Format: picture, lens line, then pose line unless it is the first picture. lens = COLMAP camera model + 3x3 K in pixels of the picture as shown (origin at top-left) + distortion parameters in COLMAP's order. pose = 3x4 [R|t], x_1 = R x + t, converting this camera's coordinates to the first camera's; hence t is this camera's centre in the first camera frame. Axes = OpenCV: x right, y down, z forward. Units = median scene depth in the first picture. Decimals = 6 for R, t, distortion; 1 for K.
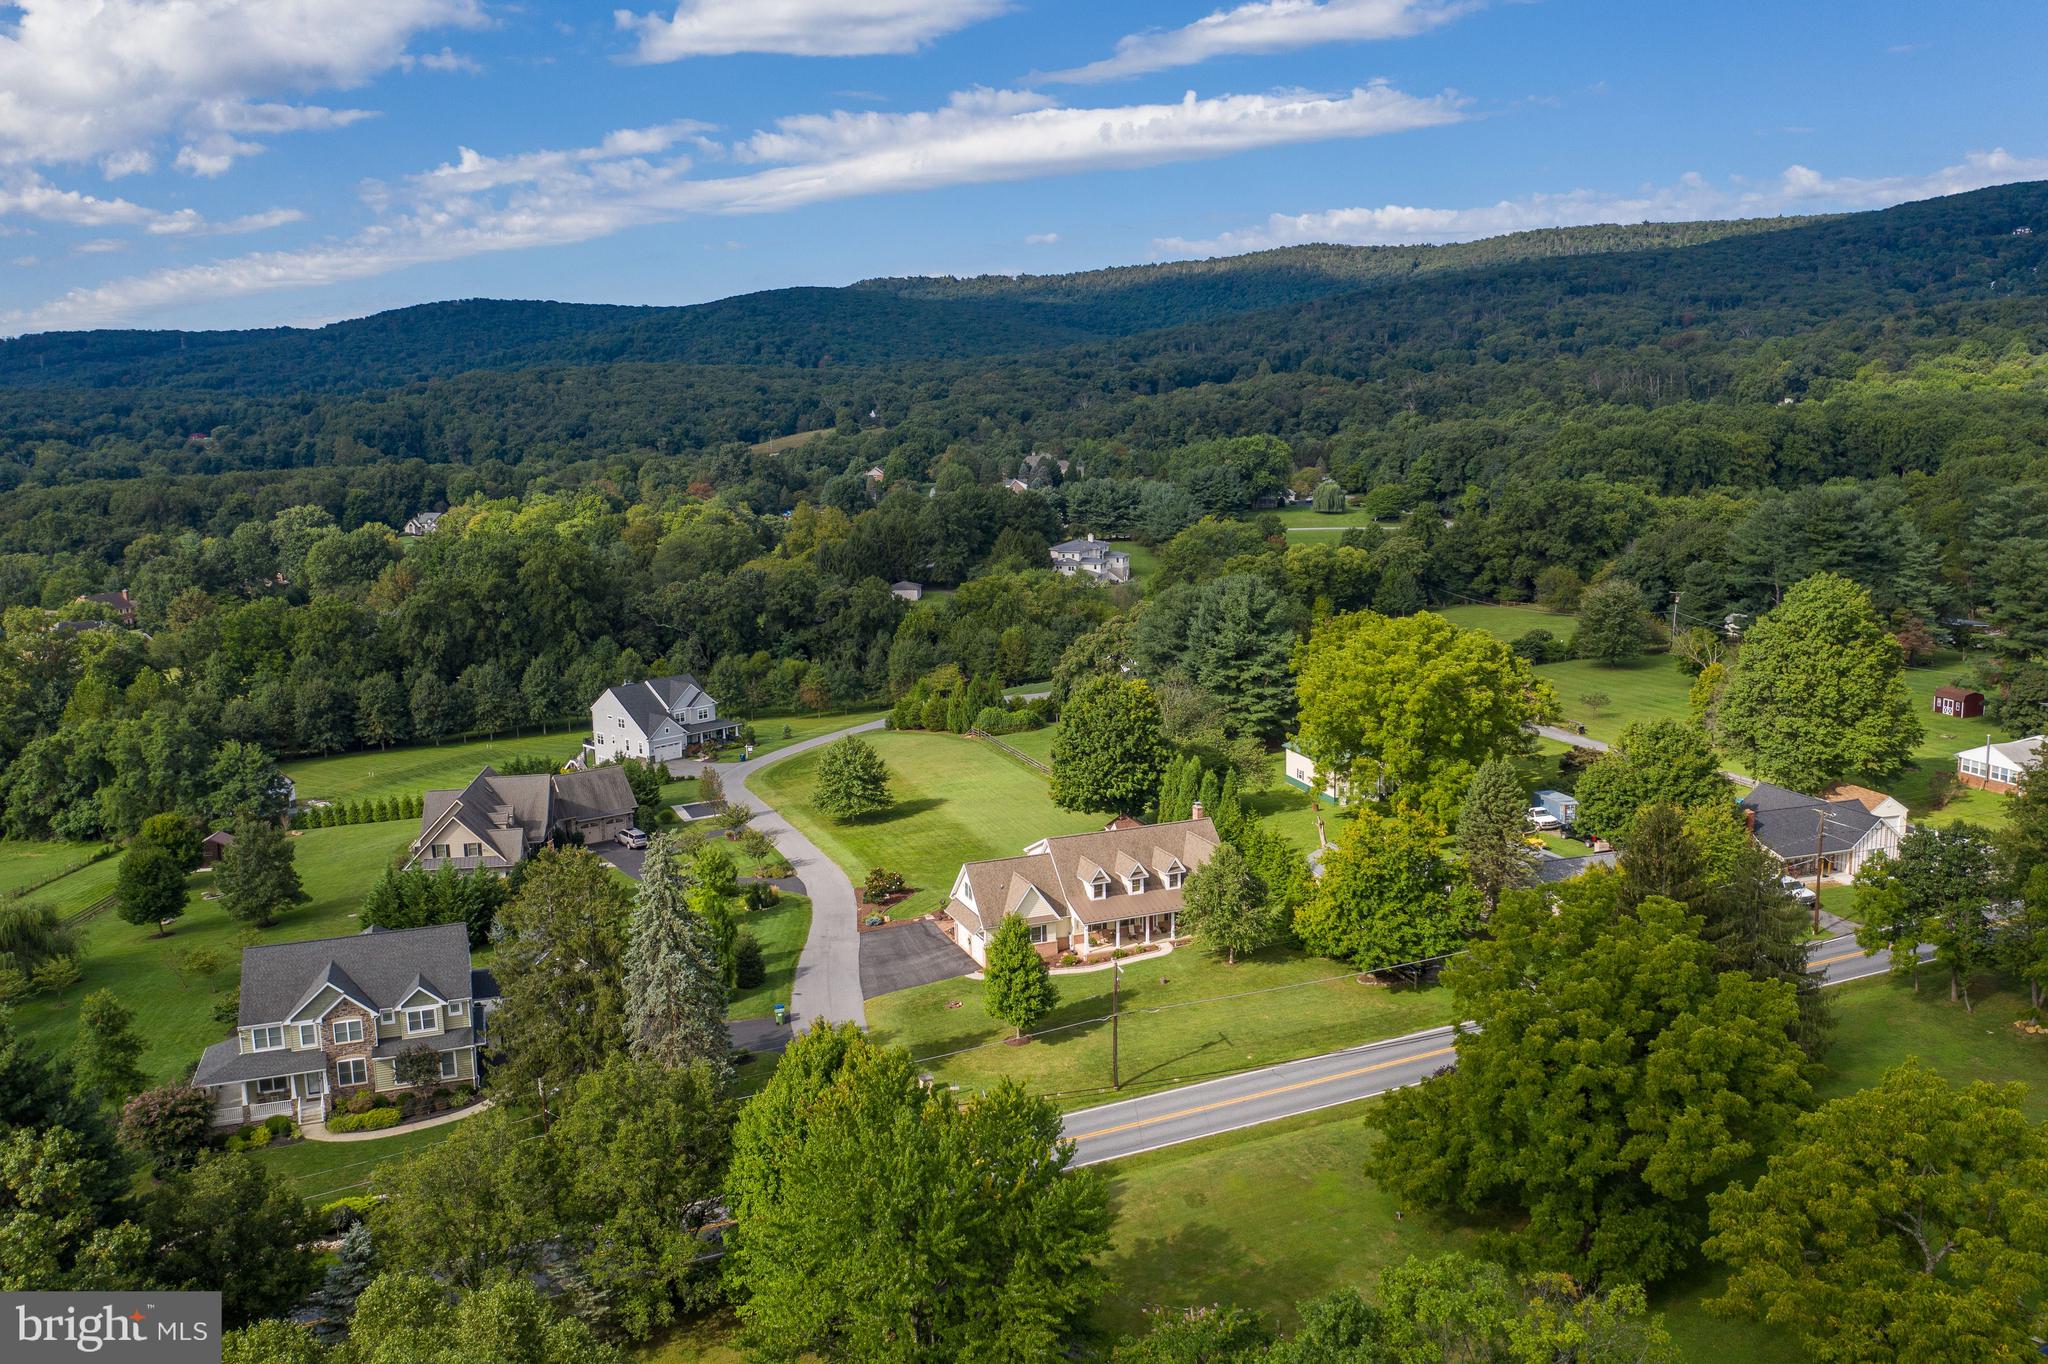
lens RADIAL K [[1629.0, 0, 1019.1], [0, 1629.0, 679.3], [0, 0, 1]] dist [-0.014816, -0.000046]
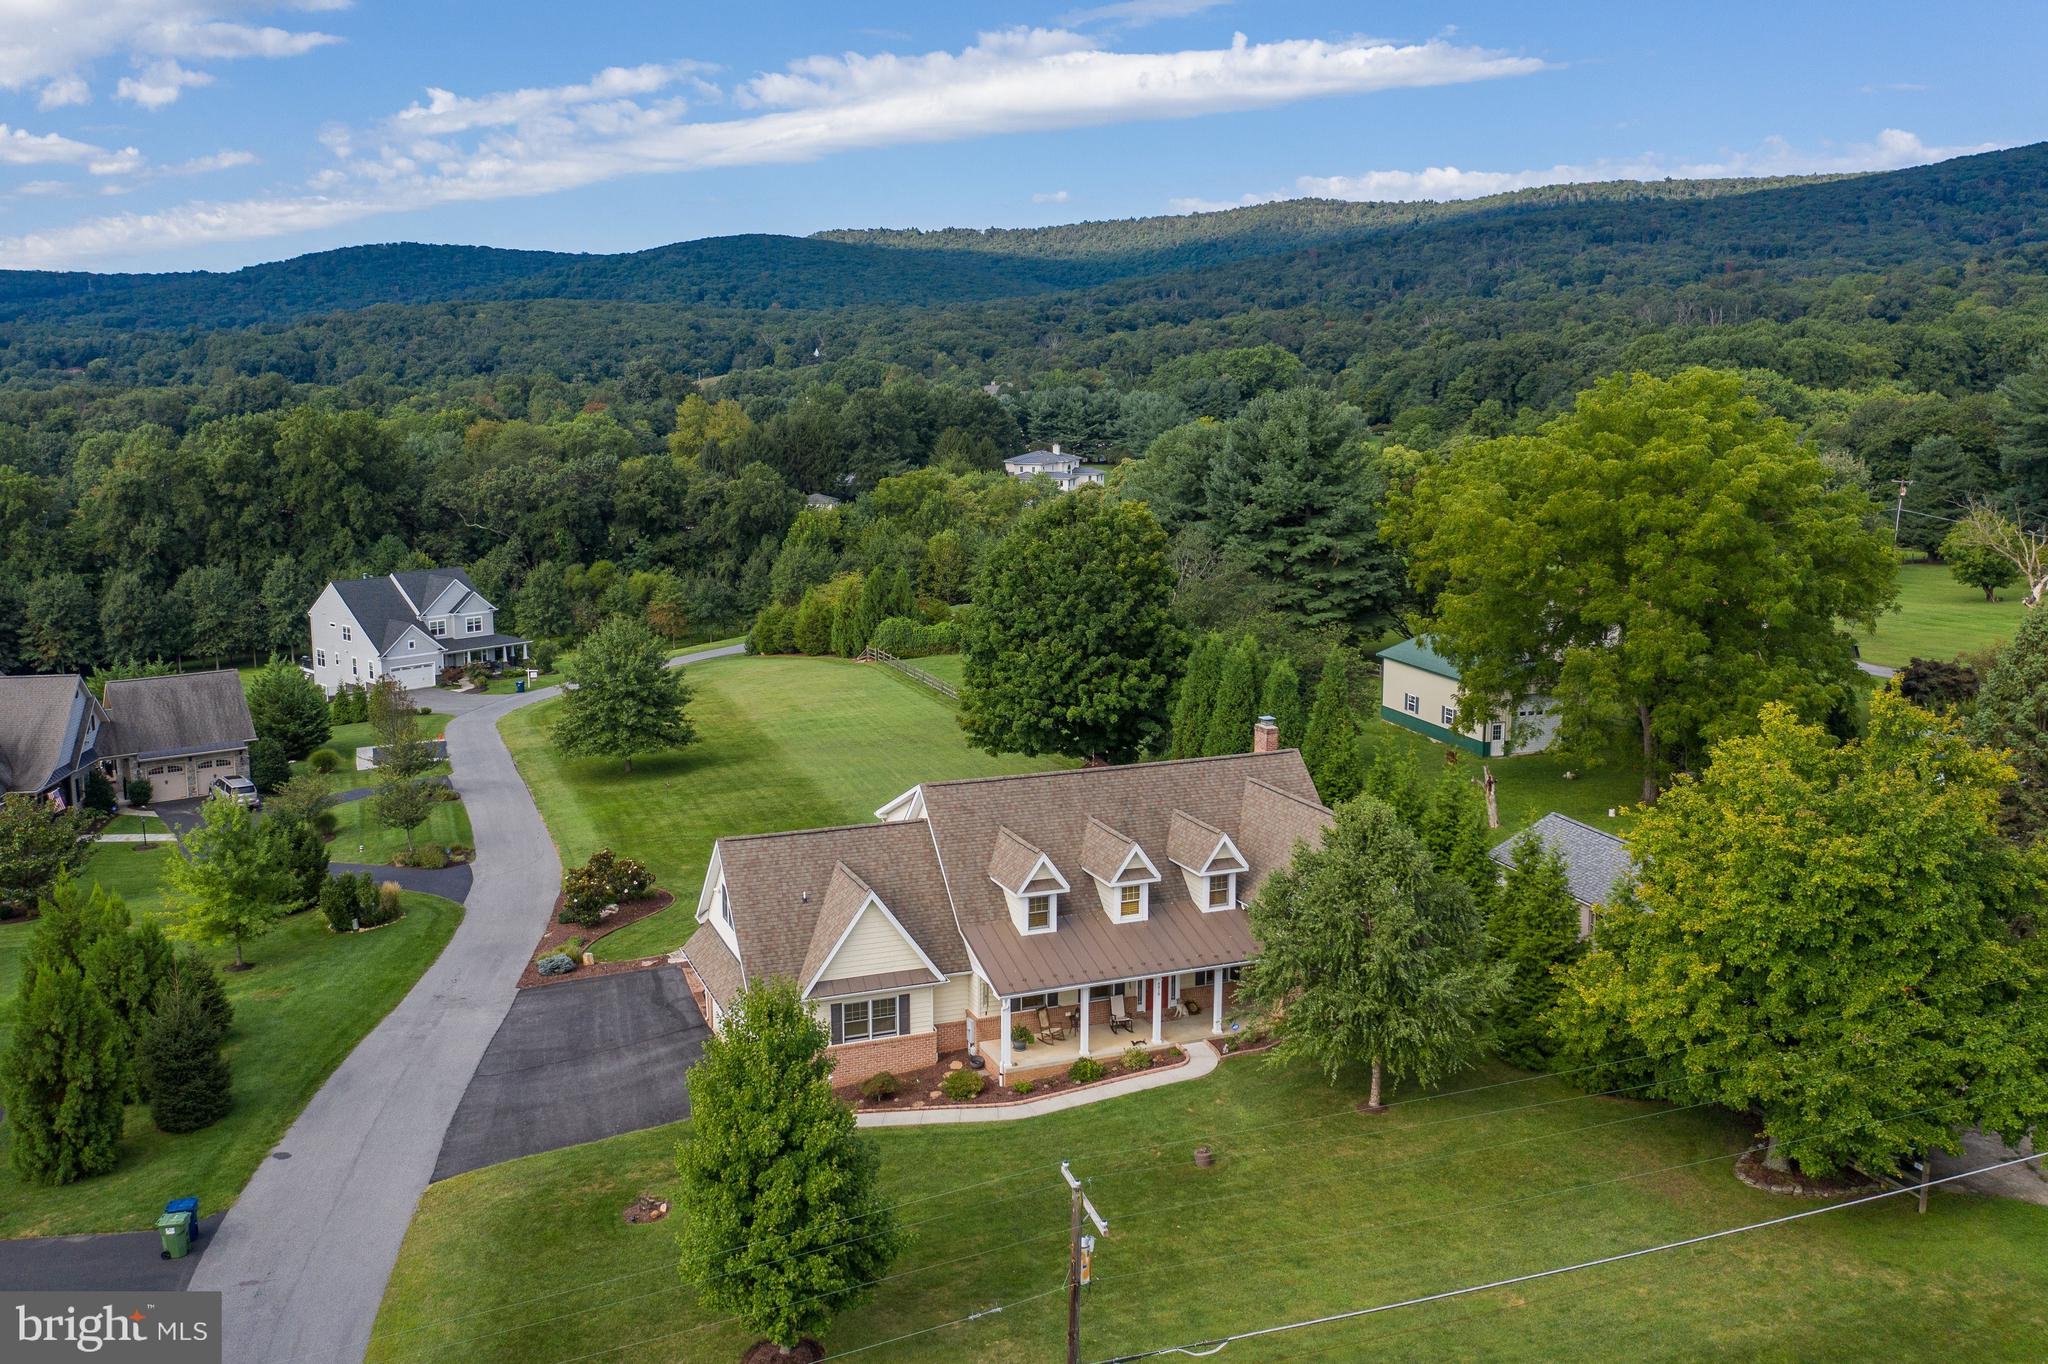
lens RADIAL K [[1717.5, 0, 963.8], [0, 1717.5, 642.6], [0, 0, 1]] dist [-0.018912, 0.001990]
pose [[0.999762, 0.019049, -0.010660, 0.013791], [-0.019203, 0.999710, -0.014505, 0.028758], [0.010381, 0.014706, 0.999838, 0.237211]]
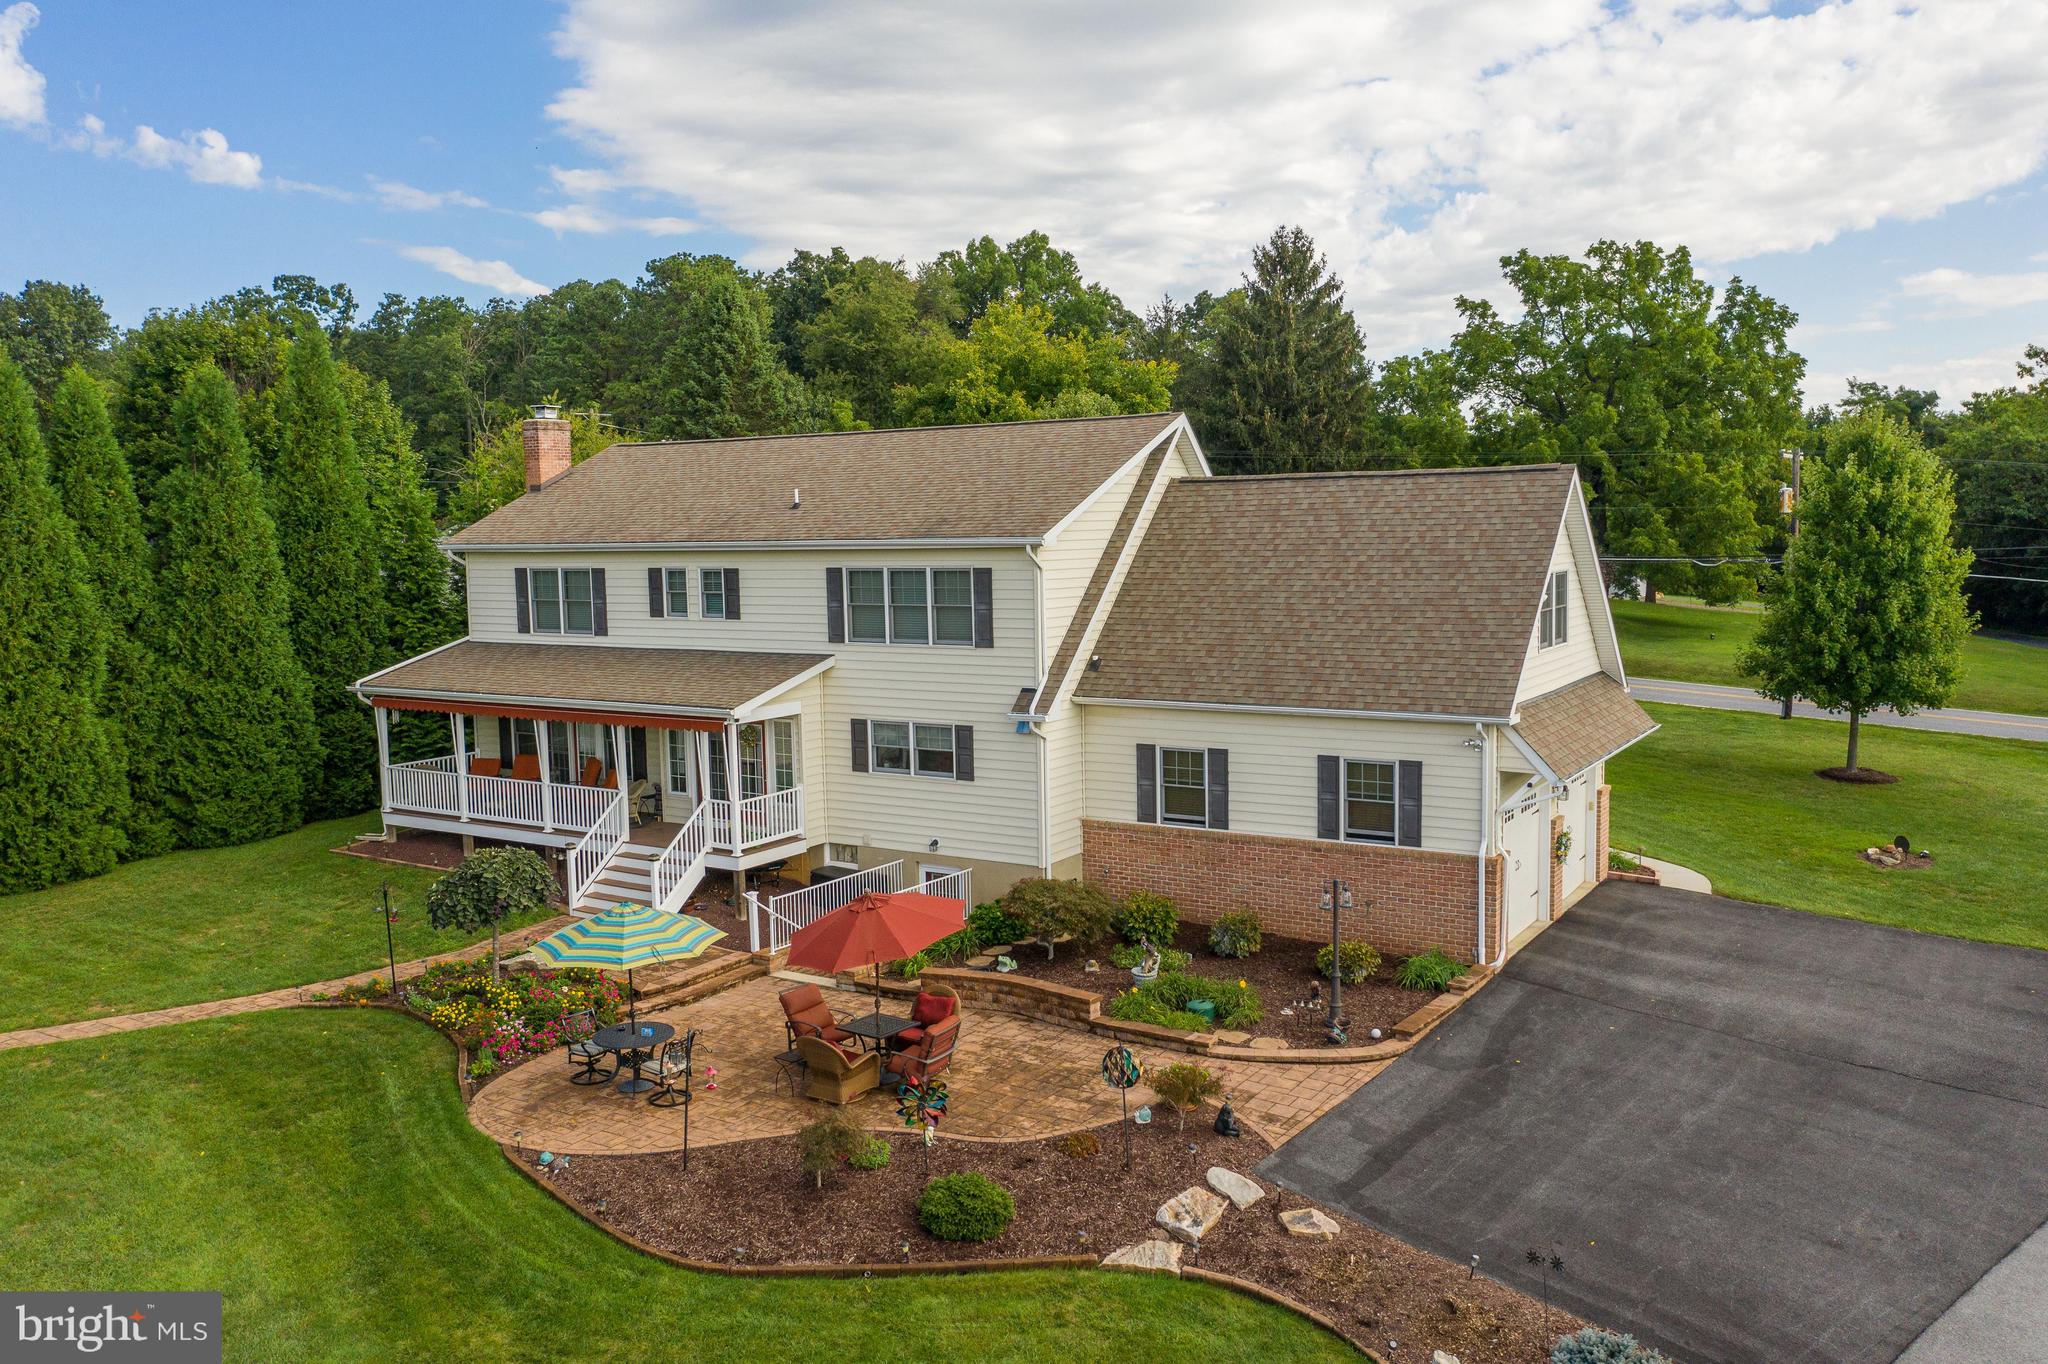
lens RADIAL K [[1629.0, 0, 1019.1], [0, 1629.0, 679.3], [0, 0, 1]] dist [-0.014816, -0.000046]
pose [[-0.590021, -0.044948, 0.806136, -0.067262], [0.172158, 0.968483, 0.180004, 0.037997], [-0.788820, 0.244989, -0.563687, 0.496286]]
